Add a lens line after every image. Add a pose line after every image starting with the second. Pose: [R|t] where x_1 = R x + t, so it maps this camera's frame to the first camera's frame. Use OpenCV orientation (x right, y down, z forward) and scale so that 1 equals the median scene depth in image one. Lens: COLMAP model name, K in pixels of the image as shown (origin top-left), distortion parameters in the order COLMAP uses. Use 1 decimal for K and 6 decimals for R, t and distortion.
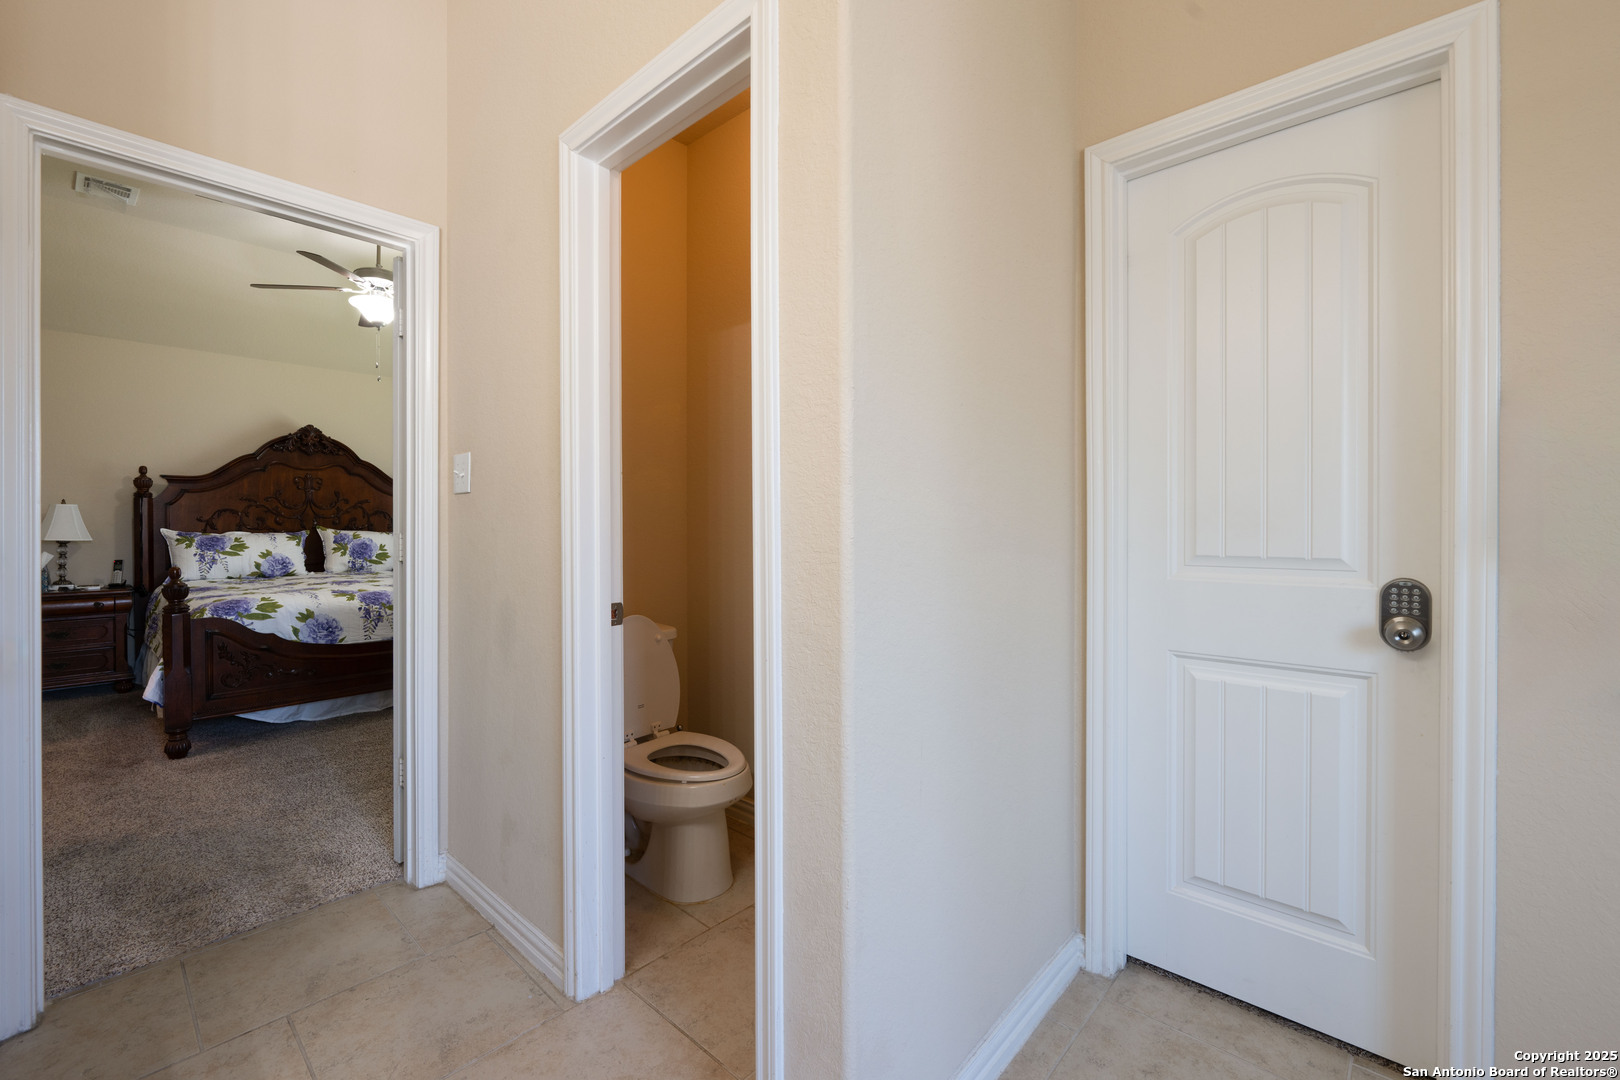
lens RADIAL K [[661.3, 0, 810.5], [0, 661.3, 531.7], [0, 0, 1]] dist [-0.011195, 0.000918]
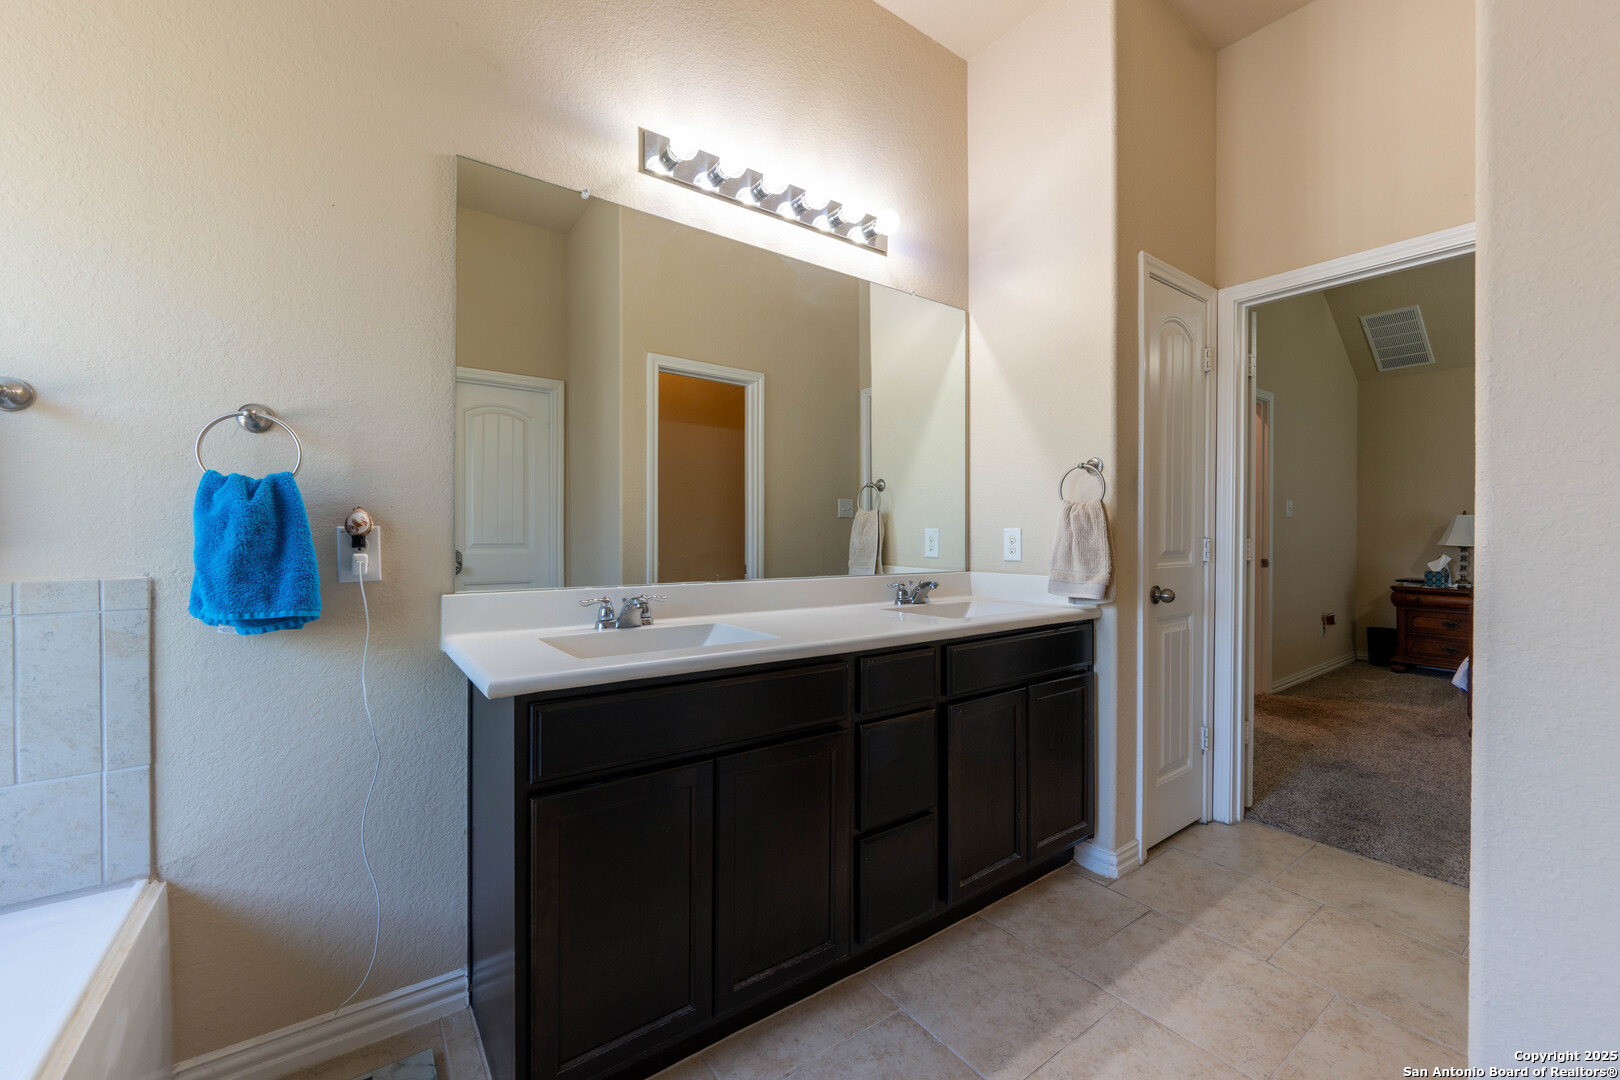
lens RADIAL K [[661.3, 0, 812.1], [0, 661.3, 539.0], [0, 0, 1]] dist [-0.011195, 0.000918]
pose [[-0.201848, 0.007661, -0.979387, 0.664481], [-0.004915, 0.999949, 0.008834, -0.010223], [0.979405, 0.006597, -0.201800, 0.225452]]
